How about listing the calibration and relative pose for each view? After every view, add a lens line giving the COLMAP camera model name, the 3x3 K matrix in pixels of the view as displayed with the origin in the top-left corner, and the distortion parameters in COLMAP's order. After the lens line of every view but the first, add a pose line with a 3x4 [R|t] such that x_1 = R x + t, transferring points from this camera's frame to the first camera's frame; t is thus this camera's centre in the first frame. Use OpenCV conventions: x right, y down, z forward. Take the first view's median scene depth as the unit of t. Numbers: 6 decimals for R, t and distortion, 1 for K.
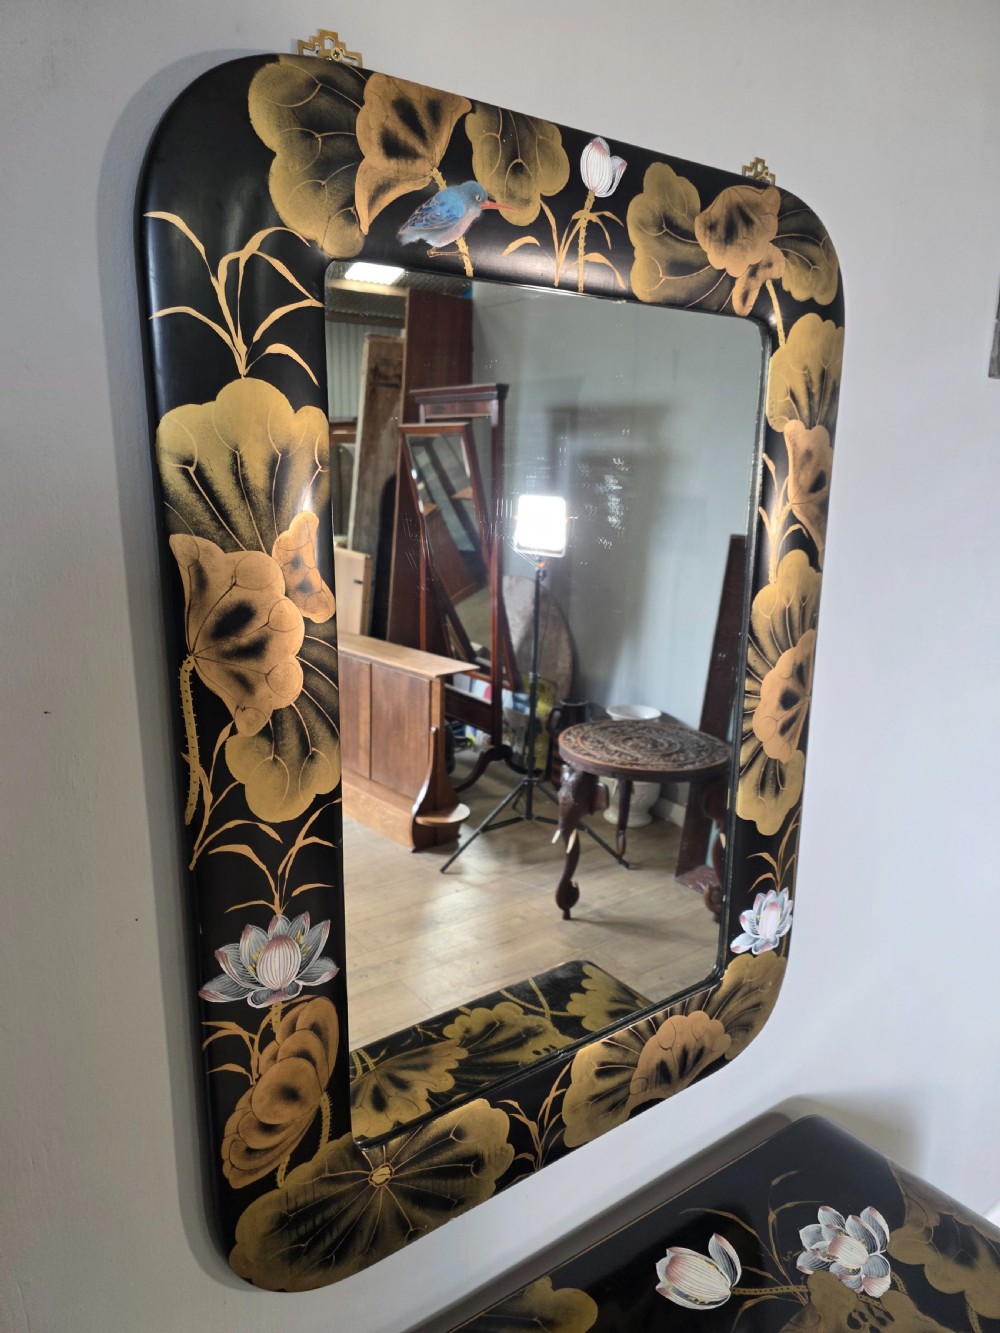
lens RADIAL K [[901.7, 0, 494.7], [0, 901.7, 672.0], [0, 0, 1]] dist [0.055817, -0.066051]
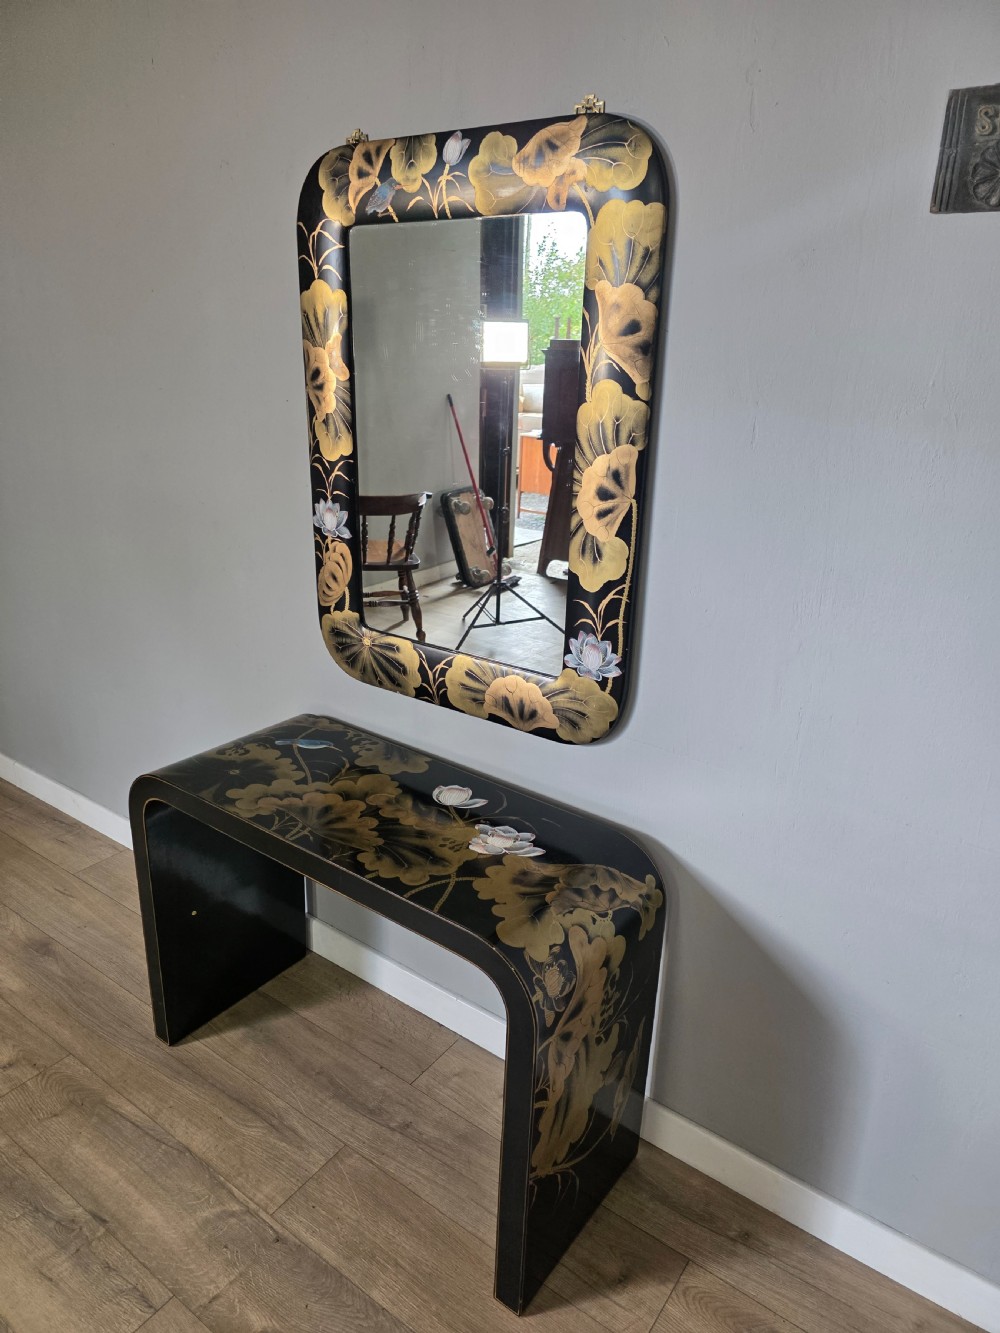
lens RADIAL K [[901.7, 0, 493.6], [0, 901.7, 684.8], [0, 0, 1]] dist [0.055817, -0.066051]
pose [[0.312571, 0.341790, -0.886272, 1.949147], [-0.231498, 0.932300, 0.277896, -0.051811], [0.921253, 0.118308, 0.370534, 0.444470]]
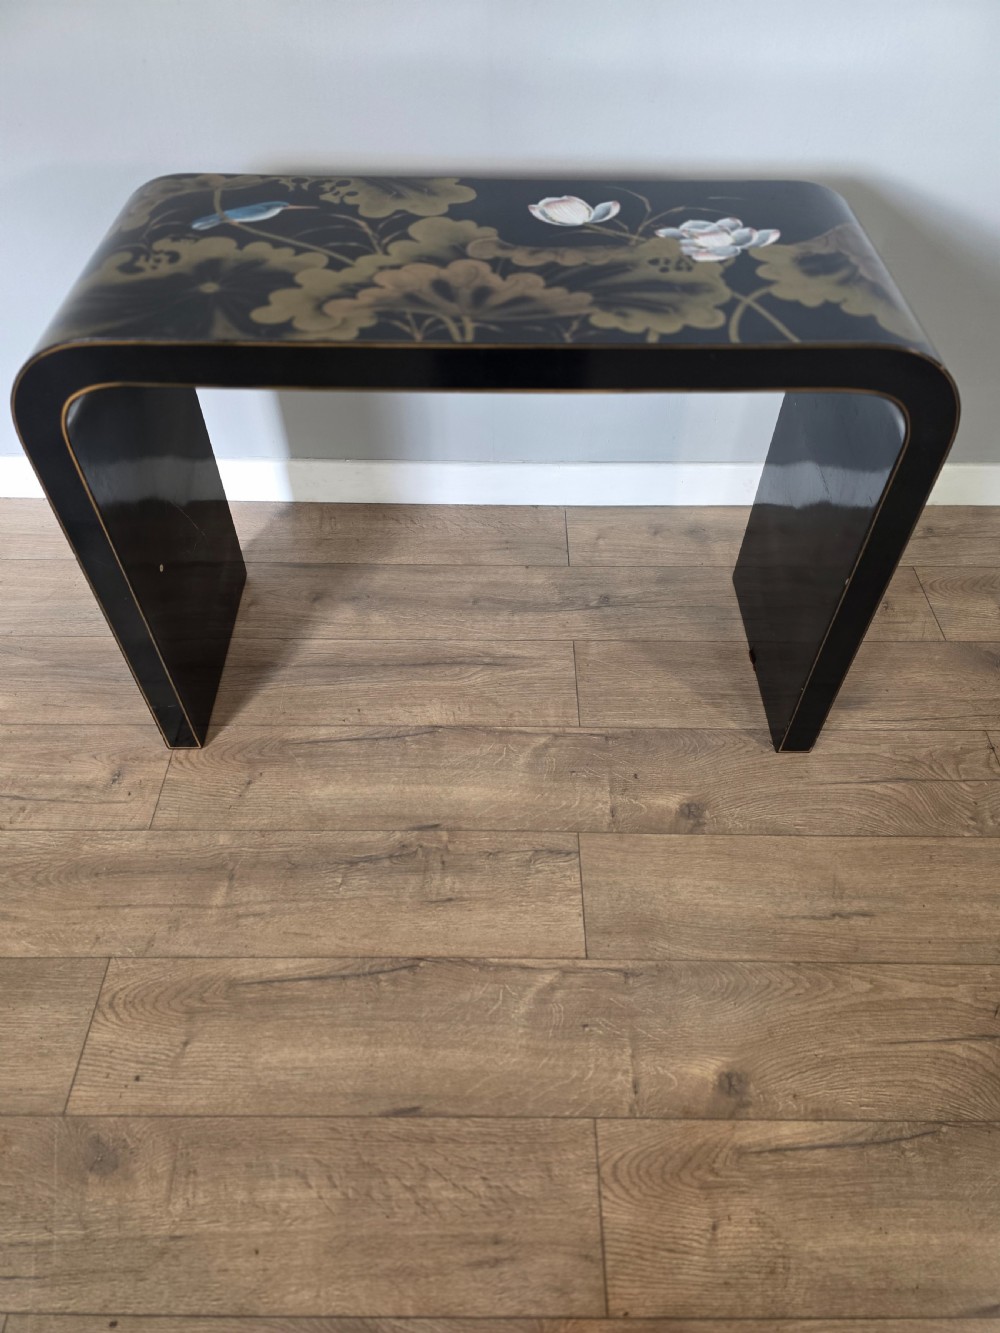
lens RADIAL K [[901.7, 0, 500.4], [0, 901.7, 678.7], [0, 0, 1]] dist [0.055817, -0.066051]
pose [[0.809773, 0.439201, -0.389064, 0.983573], [-0.122405, 0.774953, 0.620052, 0.524911], [0.573833, -0.454478, 0.681297, -0.346977]]
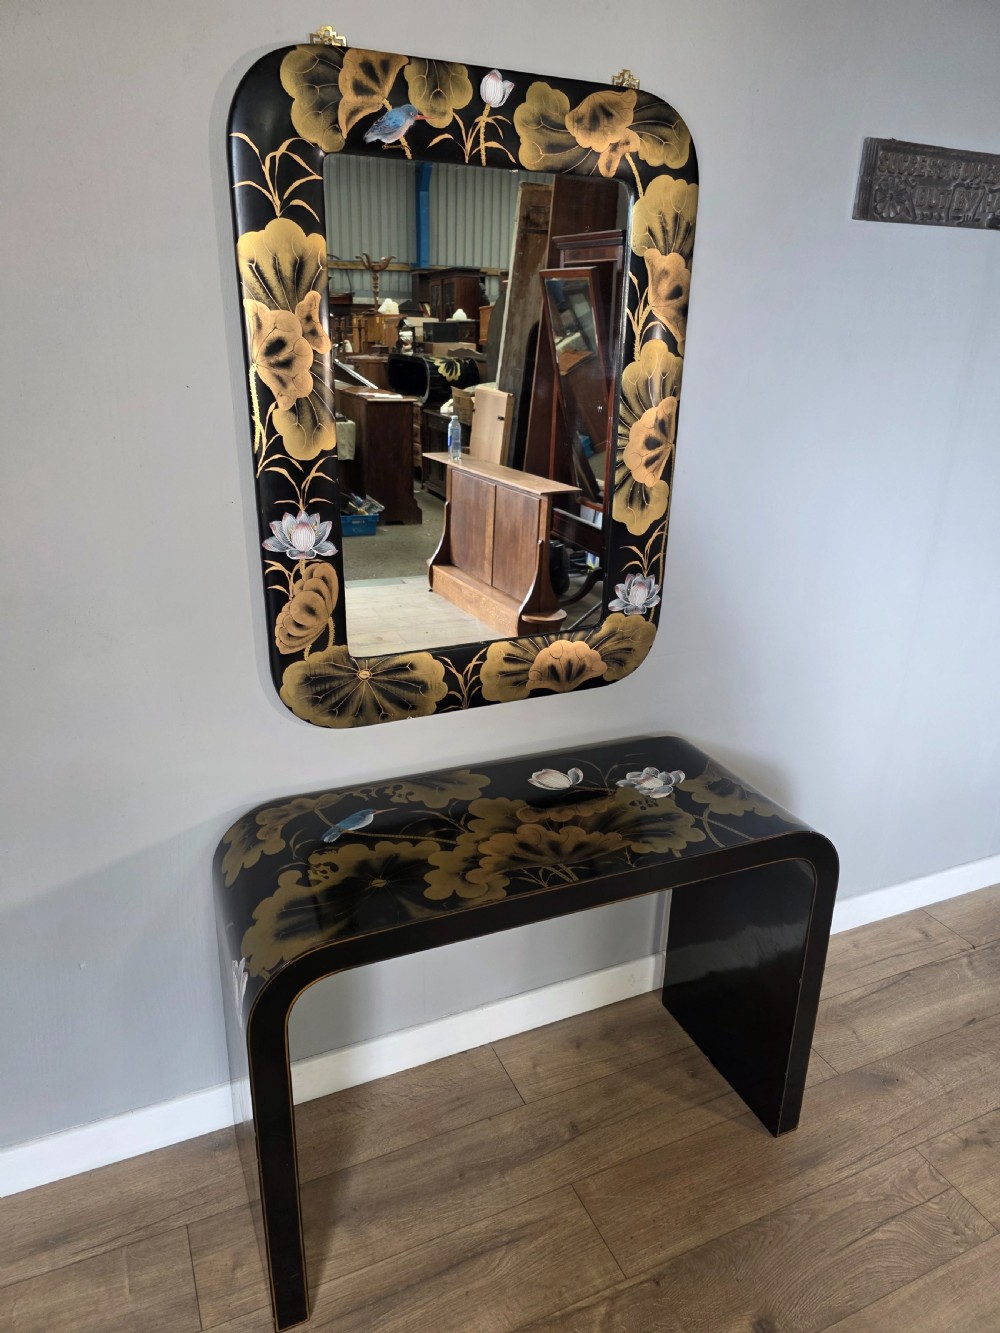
lens RADIAL K [[901.7, 0, 516.5], [0, 901.7, 669.0], [0, 0, 1]] dist [0.055817, -0.066051]
pose [[0.982396, 0.083317, -0.167203, 0.472087], [-0.058737, 0.987404, 0.146912, 0.239307], [0.177337, -0.134504, 0.974915, -0.719890]]
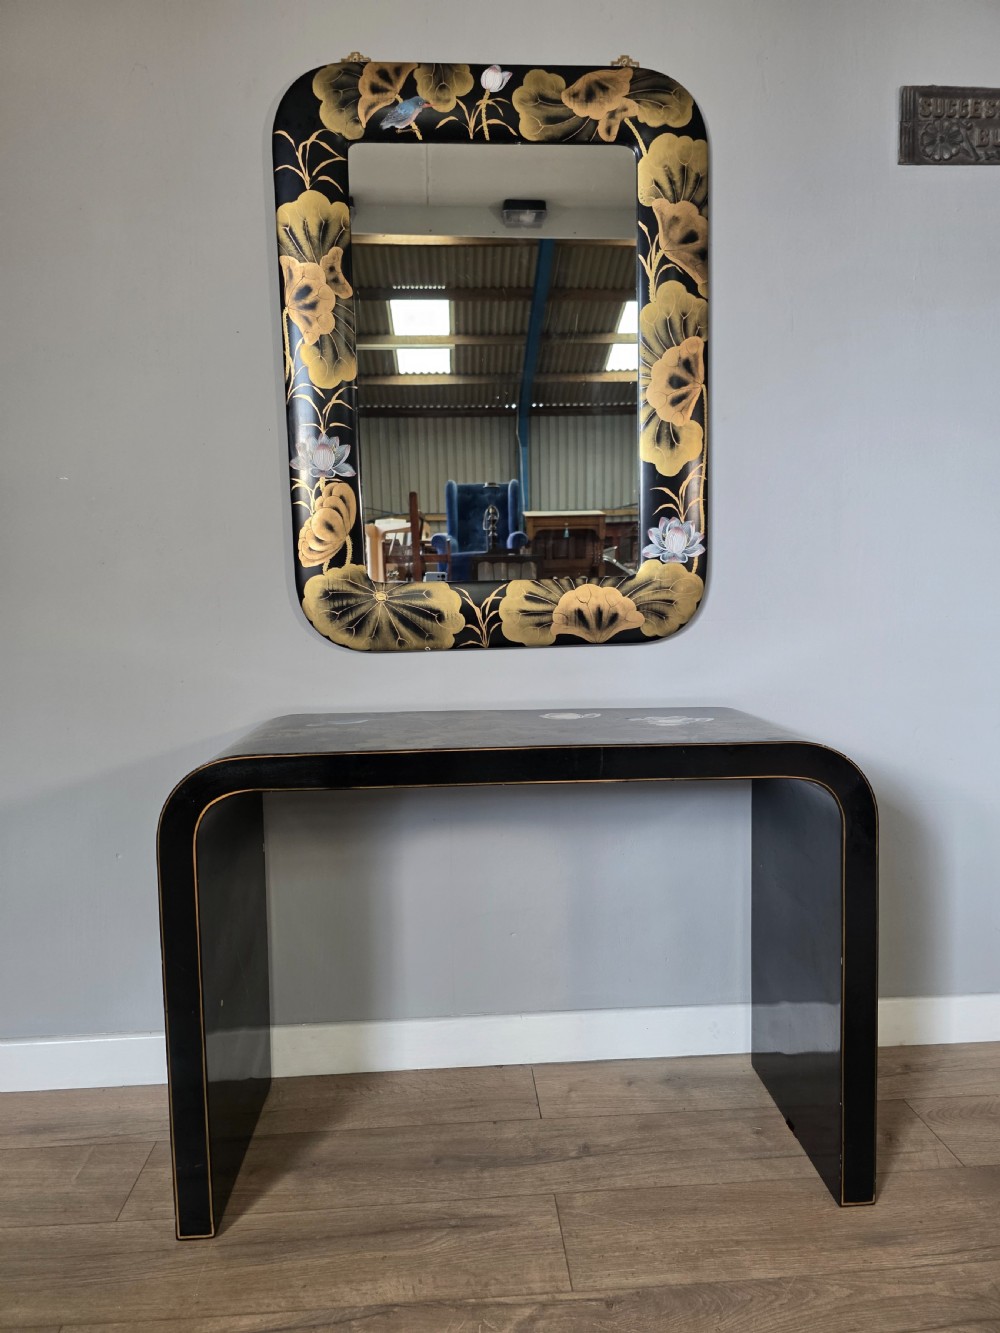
lens RADIAL K [[901.7, 0, 511.3], [0, 901.7, 675.4], [0, 0, 1]] dist [0.055817, -0.066051]
pose [[0.852082, 0.024007, -0.522857, 1.101058], [-0.087071, 0.991530, -0.096370, 0.850400], [0.516115, 0.127641, 0.846955, -0.473950]]
